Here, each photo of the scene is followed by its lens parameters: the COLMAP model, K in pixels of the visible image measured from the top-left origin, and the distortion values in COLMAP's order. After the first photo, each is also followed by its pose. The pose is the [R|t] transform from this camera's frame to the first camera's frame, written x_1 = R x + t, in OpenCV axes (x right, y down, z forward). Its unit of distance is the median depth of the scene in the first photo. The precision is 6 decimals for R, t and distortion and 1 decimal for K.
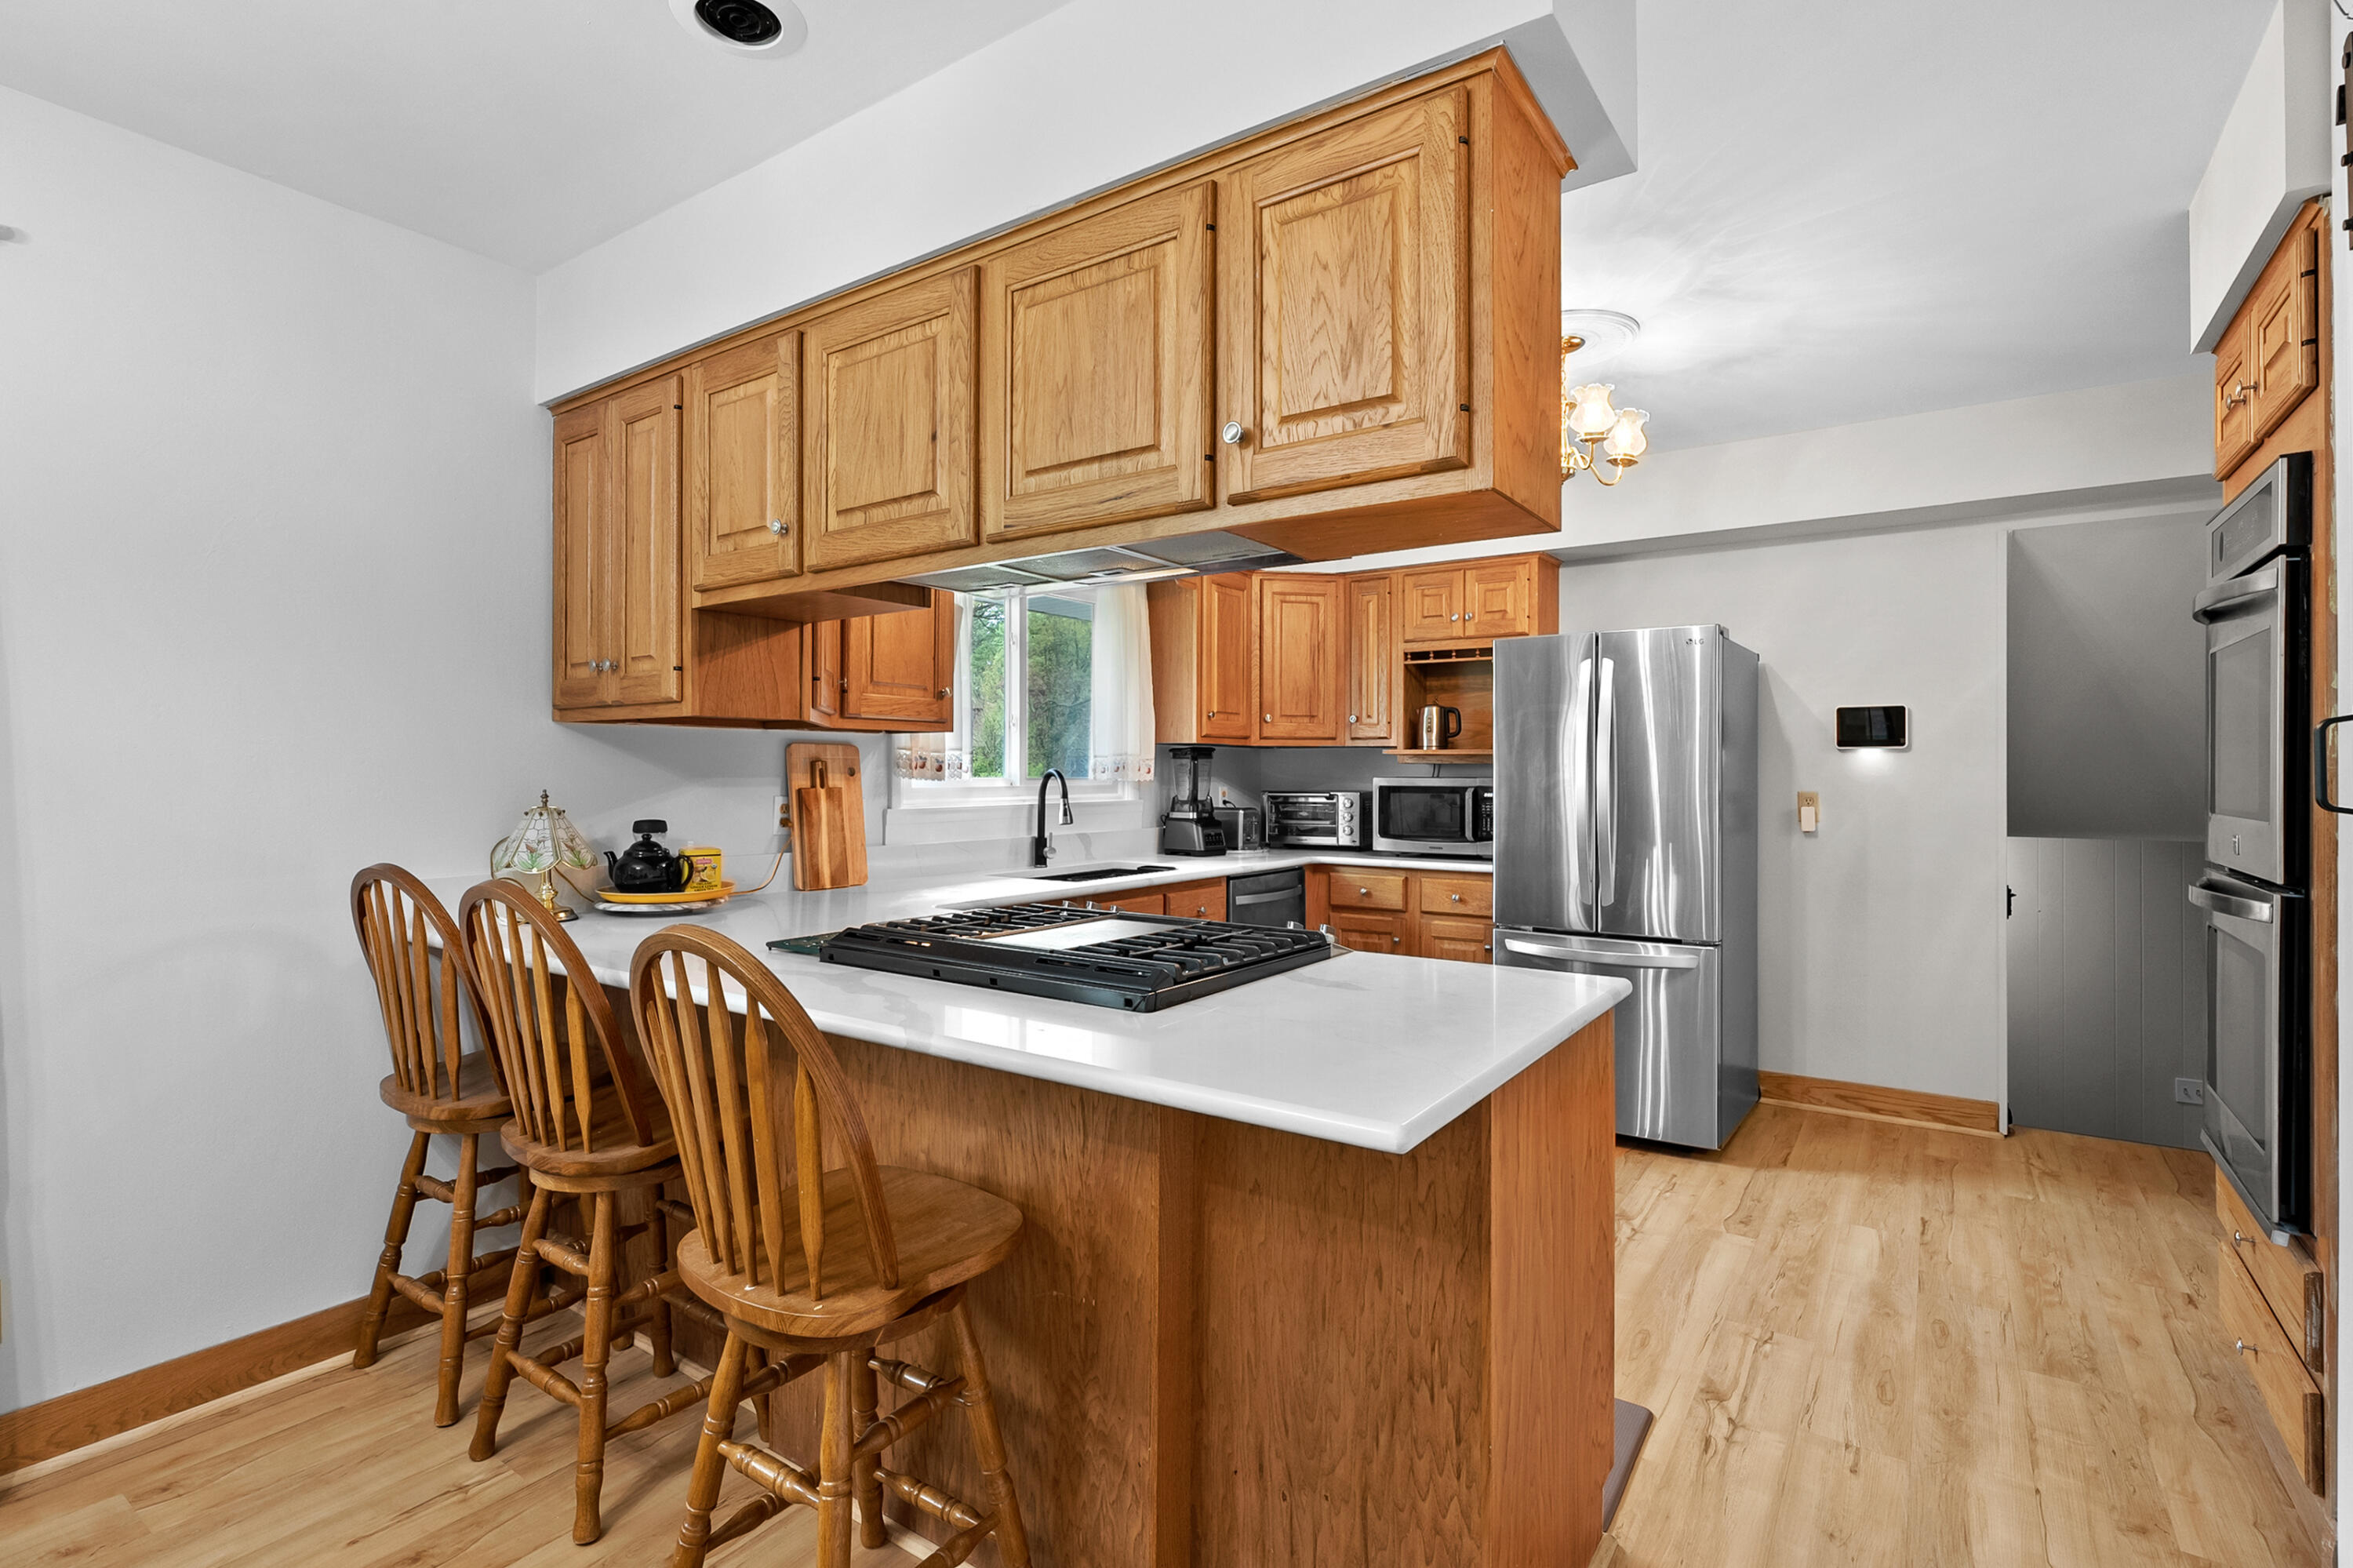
lens RADIAL K [[1080.3, 0, 1043.3], [0, 1080.3, 765.9], [0, 0, 1]] dist [0.002238, -0.000075]
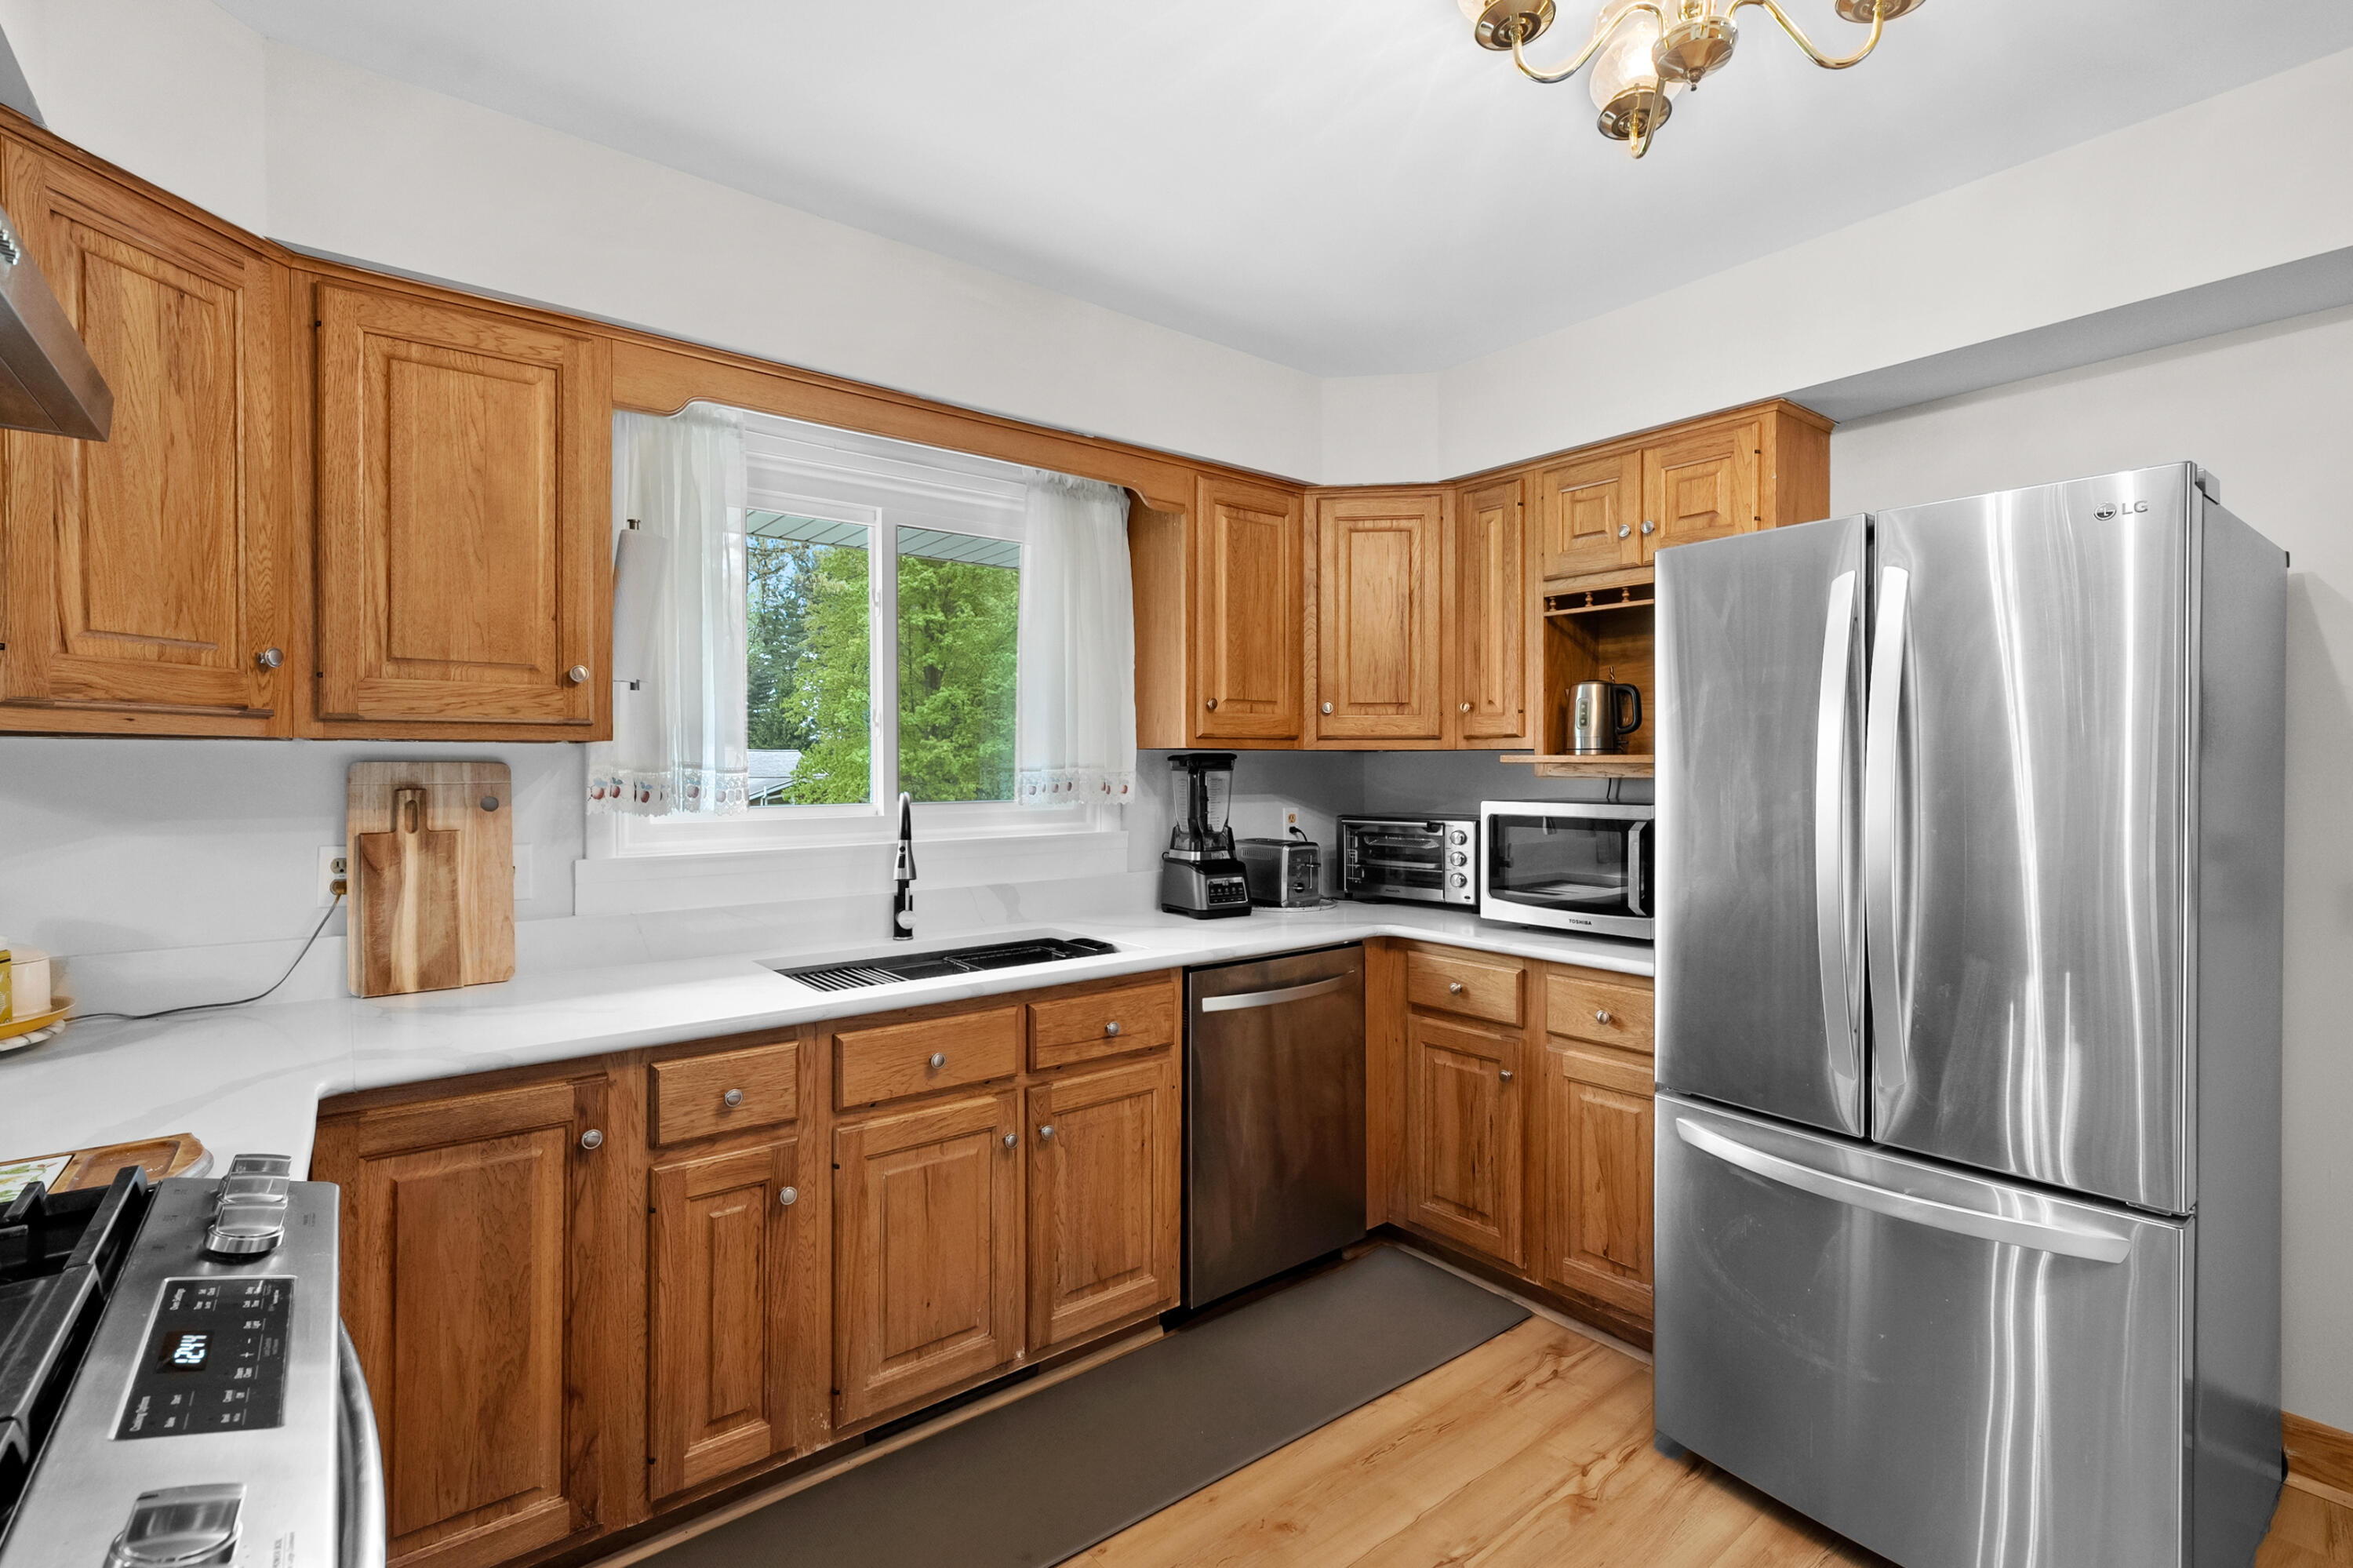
lens RADIAL K [[1080.3, 0, 997.9], [0, 1080.3, 770.4], [0, 0, 1]] dist [0.002238, -0.000075]
pose [[0.964118, -0.003863, -0.265446, 0.200090], [0.005648, 0.999966, 0.005961, -0.011742], [0.265414, -0.007246, 0.964107, 0.326024]]
